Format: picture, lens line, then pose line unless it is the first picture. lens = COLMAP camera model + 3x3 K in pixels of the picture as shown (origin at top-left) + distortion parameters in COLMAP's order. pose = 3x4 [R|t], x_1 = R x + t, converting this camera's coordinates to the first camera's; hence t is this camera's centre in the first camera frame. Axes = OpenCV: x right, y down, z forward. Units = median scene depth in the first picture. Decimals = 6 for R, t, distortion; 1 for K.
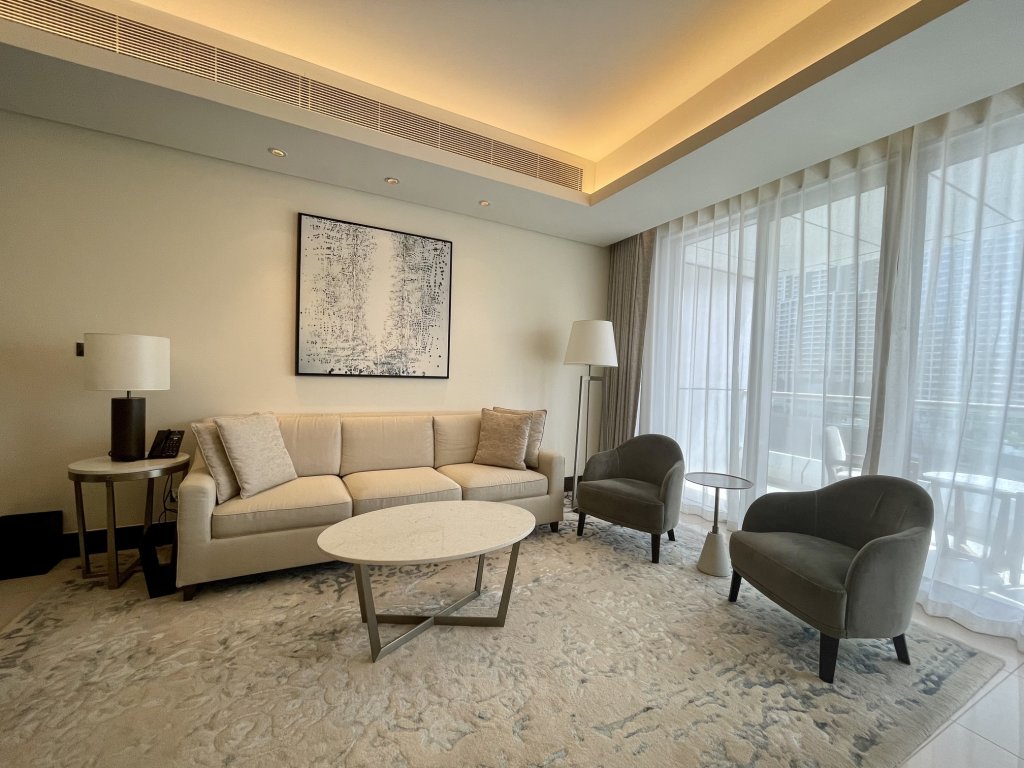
lens RADIAL K [[410.9, 0, 508.7], [0, 410.9, 384.3], [0, 0, 1]] dist [0.001354, -0.000132]
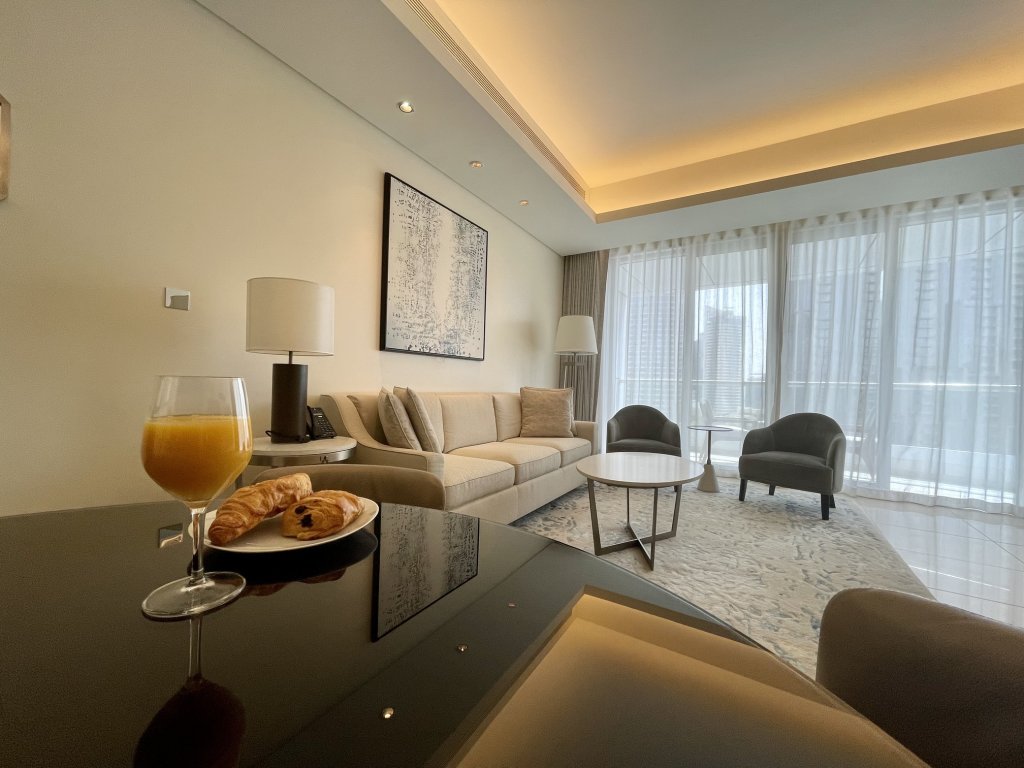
lens RADIAL K [[410.9, 0, 508.7], [0, 410.9, 384.3], [0, 0, 1]] dist [0.001354, -0.000132]
pose [[0.861408, -0.008128, 0.507848, -0.706937], [0.013169, 0.999893, -0.006334, 0.060410], [-0.507743, 0.012144, 0.861423, 0.073627]]
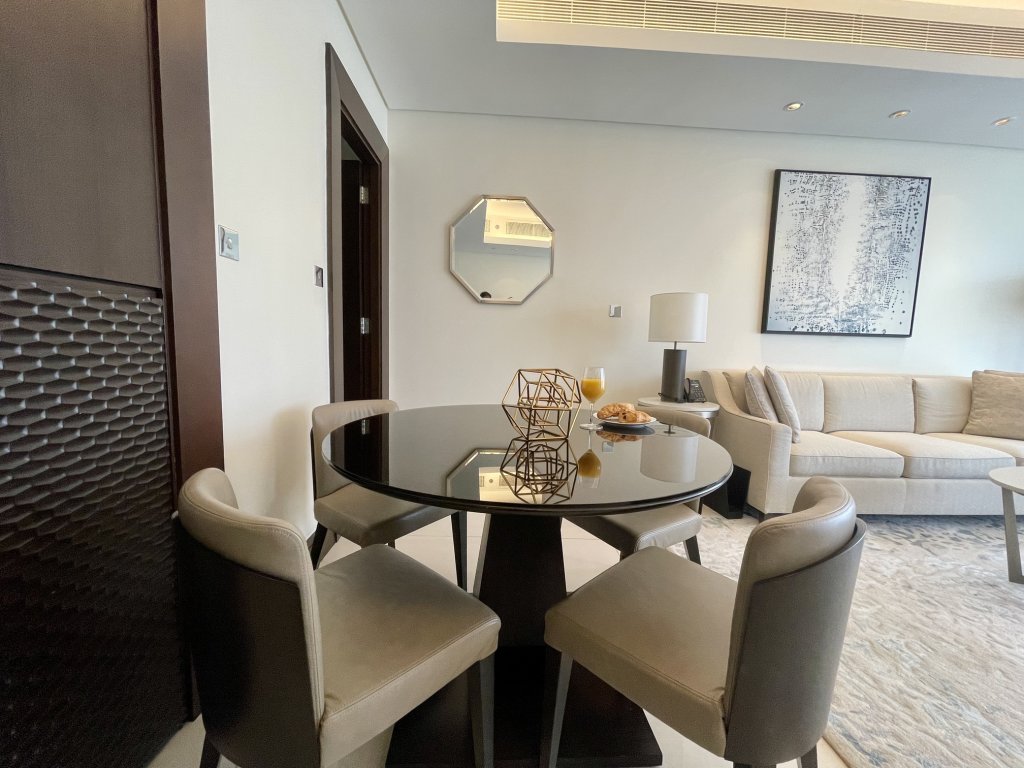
lens RADIAL K [[410.9, 0, 508.7], [0, 410.9, 384.3], [0, 0, 1]] dist [0.001354, -0.000132]
pose [[0.905680, 0.036992, -0.422345, -0.626421], [-0.011077, 0.997911, 0.063650, 0.045977], [0.423817, -0.052968, 0.904198, -0.200437]]
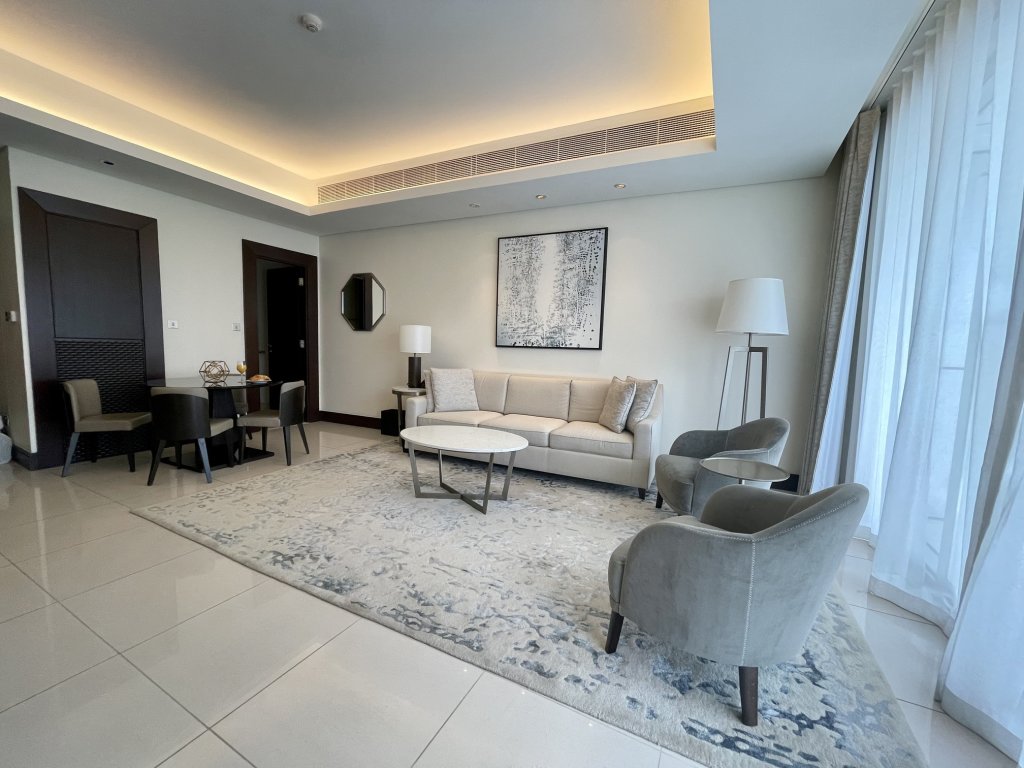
lens RADIAL K [[409.3, 0, 511.2], [0, 409.3, 386.0], [0, 0, 1]] dist [-0.001729, -0.000919]
pose [[0.591396, 0.062653, -0.803943, 0.710744], [-0.034414, 0.998030, 0.052463, 0.039741], [0.805646, -0.003359, 0.592387, 0.142098]]
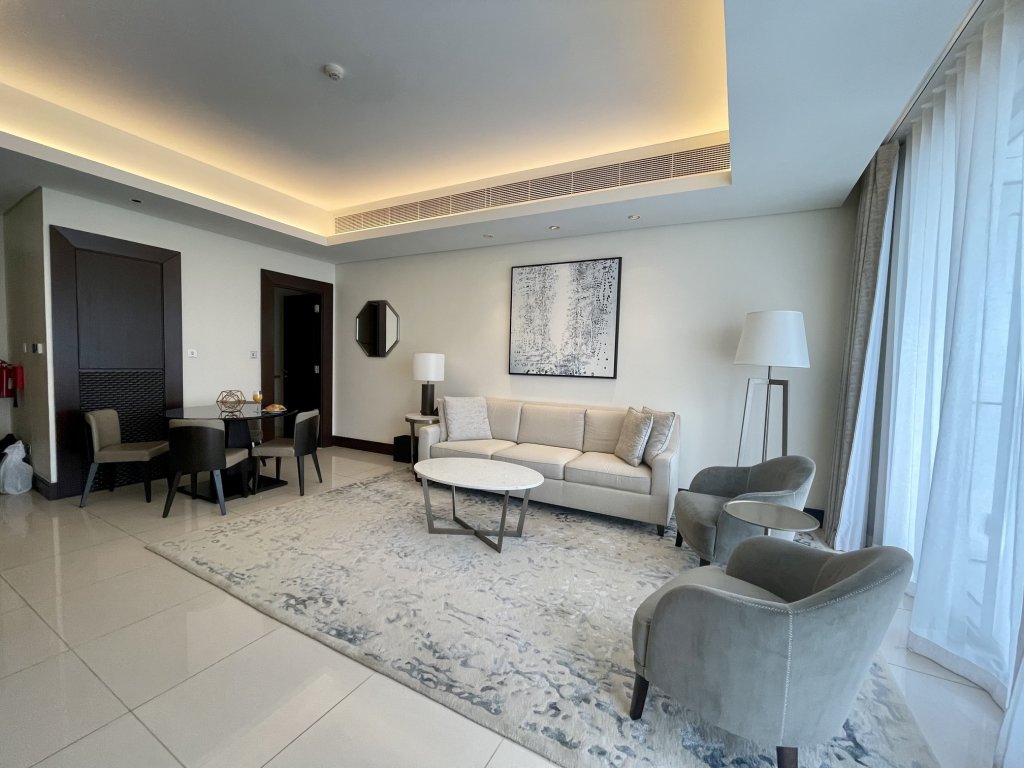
lens RADIAL K [[409.3, 0, 511.2], [0, 409.3, 386.0], [0, 0, 1]] dist [-0.001729, -0.000919]
pose [[0.571435, 0.030883, -0.820066, 0.695606], [-0.034508, 0.999312, 0.013587, 0.000523], [0.819922, 0.020535, 0.572107, 0.137493]]
